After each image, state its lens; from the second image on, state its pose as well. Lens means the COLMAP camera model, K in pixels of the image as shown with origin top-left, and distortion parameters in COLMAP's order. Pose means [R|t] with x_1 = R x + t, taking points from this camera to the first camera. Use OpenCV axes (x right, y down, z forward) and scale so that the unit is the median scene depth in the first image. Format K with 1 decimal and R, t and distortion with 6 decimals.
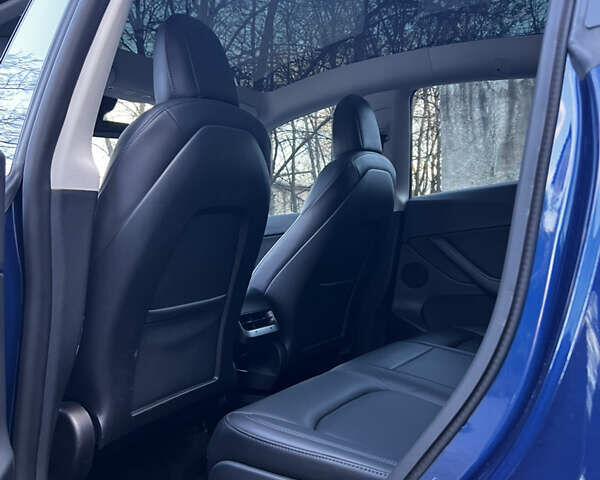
lens RADIAL K [[615.3, 0, 300.0], [0, 615.3, 240.0], [0, 0, 1]] dist [0.101438, -0.212448]
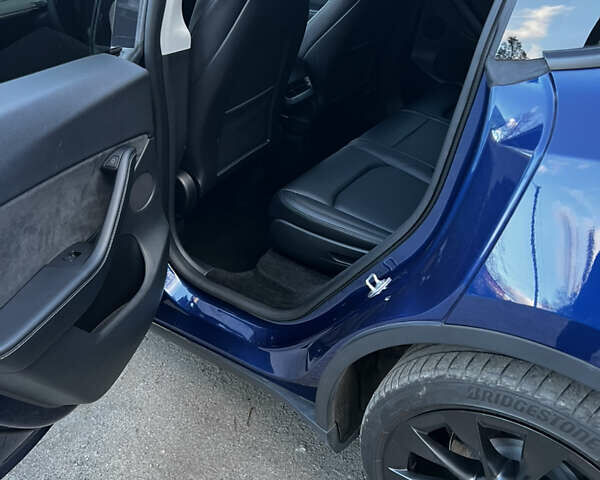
lens RADIAL K [[615.3, 0, 300.0], [0, 615.3, 240.0], [0, 0, 1]] dist [0.101438, -0.212448]
pose [[0.998125, 0.046552, -0.039748, 0.004870], [-0.018253, 0.846141, 0.532646, -0.426456], [0.058428, -0.530921, 0.845404, -0.393313]]
